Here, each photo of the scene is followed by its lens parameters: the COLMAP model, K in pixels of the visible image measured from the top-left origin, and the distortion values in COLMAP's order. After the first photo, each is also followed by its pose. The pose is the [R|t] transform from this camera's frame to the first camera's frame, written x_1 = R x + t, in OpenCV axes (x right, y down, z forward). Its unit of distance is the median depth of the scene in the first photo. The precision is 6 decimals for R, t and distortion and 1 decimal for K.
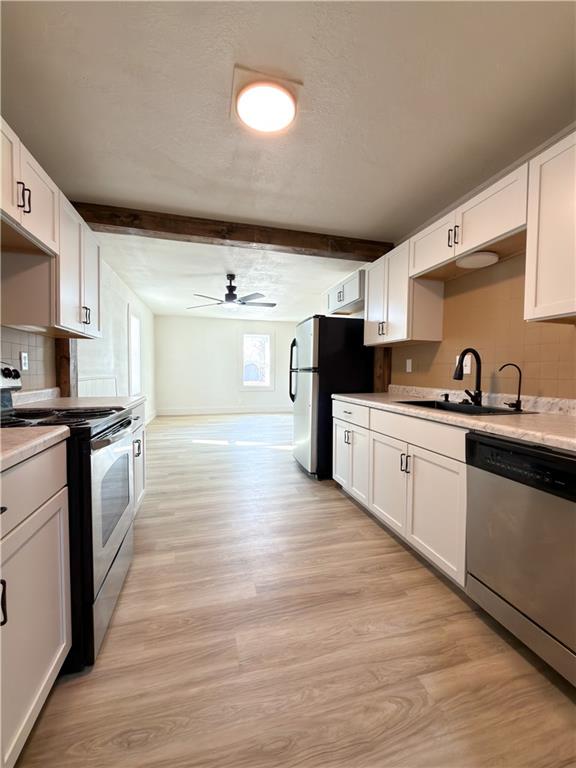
lens RADIAL K [[312.8, 0, 284.6], [0, 312.8, 378.0], [0, 0, 1]] dist [-0.002332, 0.001383]
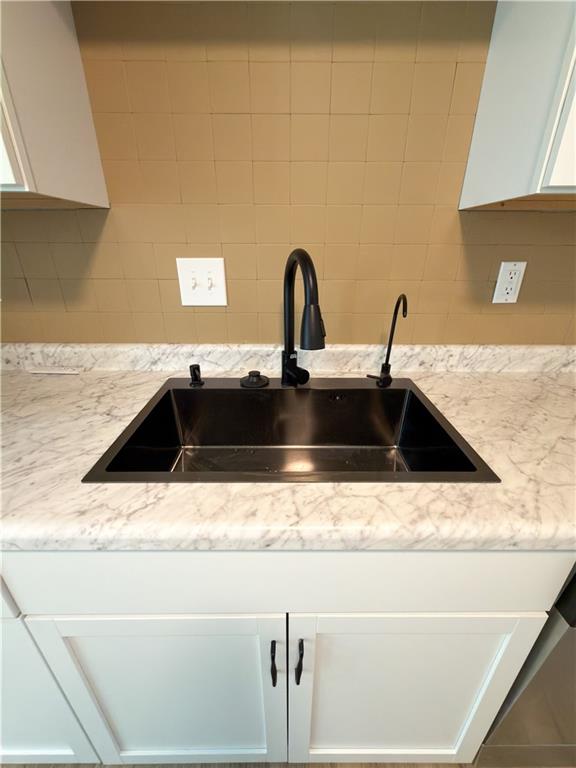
lens RADIAL K [[312.8, 0, 281.0], [0, 312.8, 377.7], [0, 0, 1]] dist [-0.002332, 0.001383]
pose [[0.247620, -0.386055, 0.888620, 0.186894], [0.029109, 0.919734, 0.391461, -0.080626], [-0.968420, -0.071067, 0.238982, 0.764999]]
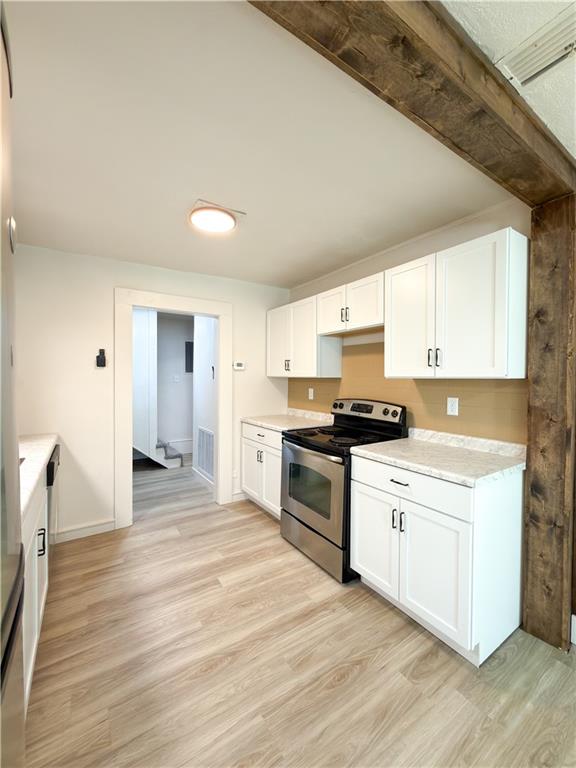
lens RADIAL K [[312.8, 0, 288.5], [0, 312.8, 384.1], [0, 0, 1]] dist [-0.002332, 0.001383]
pose [[-0.942459, -0.006909, -0.334249, 0.051642], [-0.019912, 0.999172, 0.035492, -0.133274], [0.333727, 0.040105, -0.941816, 1.548291]]
